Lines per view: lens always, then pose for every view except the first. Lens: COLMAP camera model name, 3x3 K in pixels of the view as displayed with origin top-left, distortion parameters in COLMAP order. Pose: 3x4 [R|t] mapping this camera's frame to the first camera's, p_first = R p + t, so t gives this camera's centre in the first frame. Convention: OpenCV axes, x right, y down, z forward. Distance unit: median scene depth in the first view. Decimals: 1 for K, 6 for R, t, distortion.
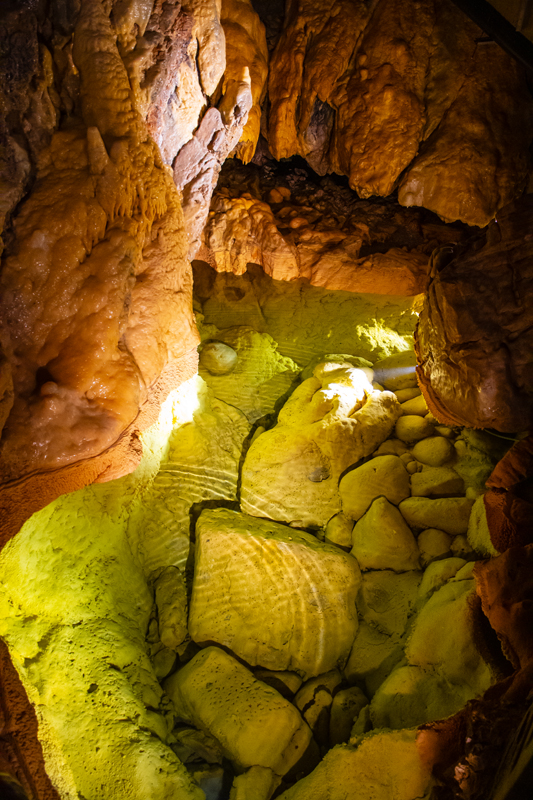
lens RADIAL K [[543.8, 0, 268.6], [0, 543.8, 405.7], [0, 0, 1]] dist [-0.120534, 0.083263]
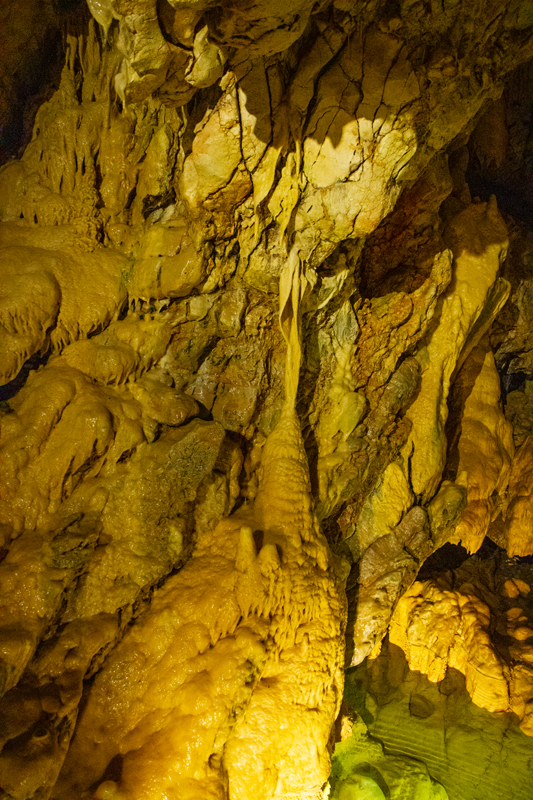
lens RADIAL K [[543.8, 0, 268.6], [0, 543.8, 405.7], [0, 0, 1]] dist [-0.120534, 0.083263]
pose [[0.859514, 0.096192, -0.501979, 0.098691], [-0.354379, 0.819882, -0.449676, -0.144116], [0.368308, 0.564394, 0.738789, 0.070632]]
